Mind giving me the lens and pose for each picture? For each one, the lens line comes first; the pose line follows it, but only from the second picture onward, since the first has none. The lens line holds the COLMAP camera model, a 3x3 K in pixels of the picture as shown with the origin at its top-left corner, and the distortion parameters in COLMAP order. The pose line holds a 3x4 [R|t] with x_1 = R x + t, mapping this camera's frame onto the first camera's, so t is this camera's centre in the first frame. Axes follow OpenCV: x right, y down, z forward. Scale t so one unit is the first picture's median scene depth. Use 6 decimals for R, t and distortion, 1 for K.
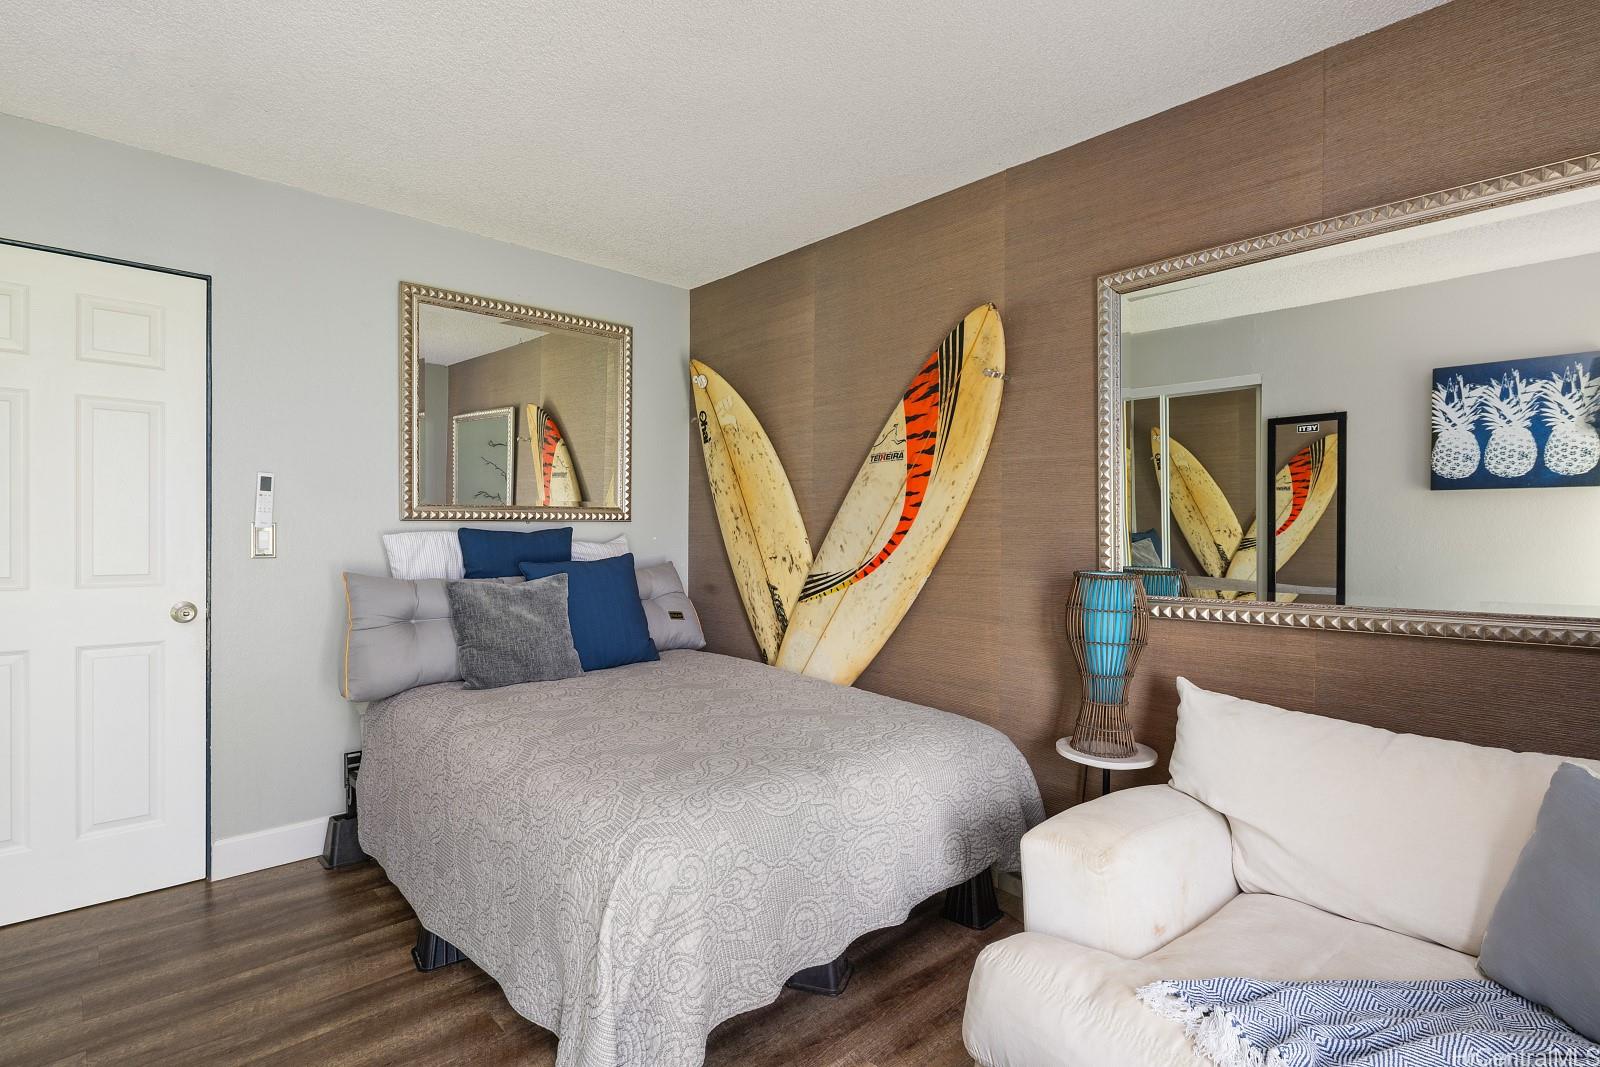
lens RADIAL K [[777.9, 0, 798.6], [0, 777.9, 538.0], [0, 0, 1]] dist [0.006231, -0.000148]
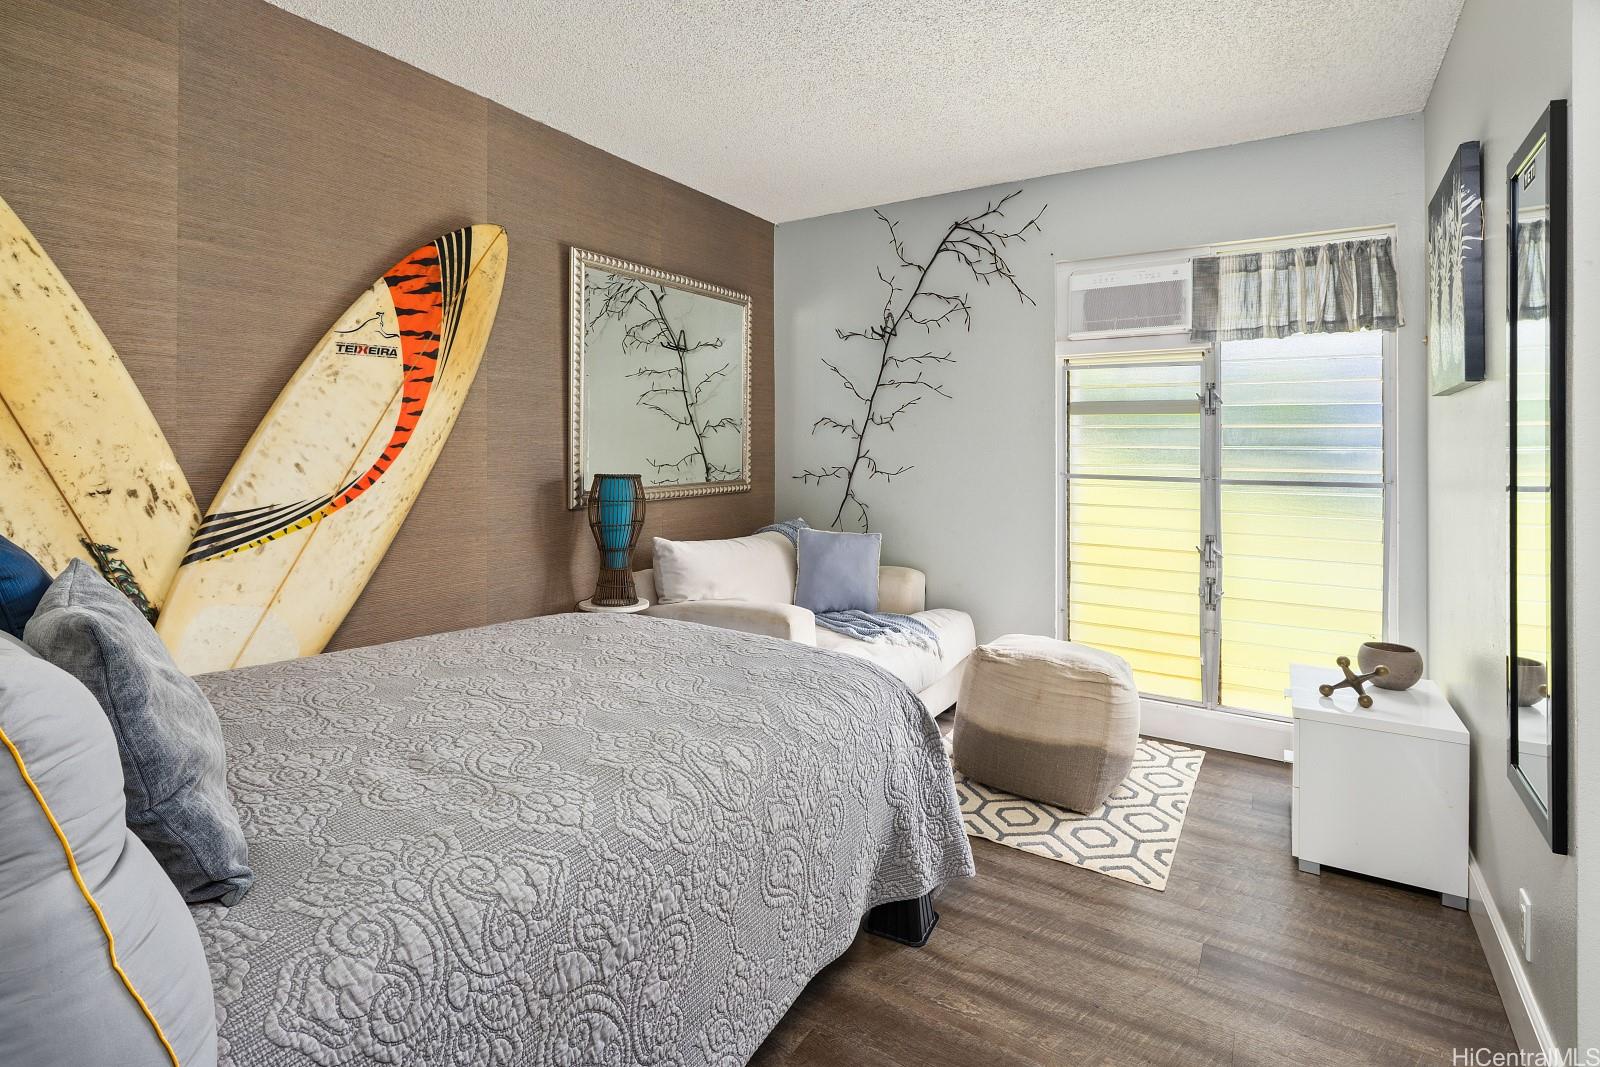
lens RADIAL K [[777.9, 0, 799.0], [0, 777.9, 439.3], [0, 0, 1]] dist [0.006231, -0.000148]
pose [[-0.239210, 0.002827, 0.970964, -0.780425], [0.000558, 0.999996, -0.002775, -0.011012], [-0.970968, -0.000122, -0.239211, 0.778223]]
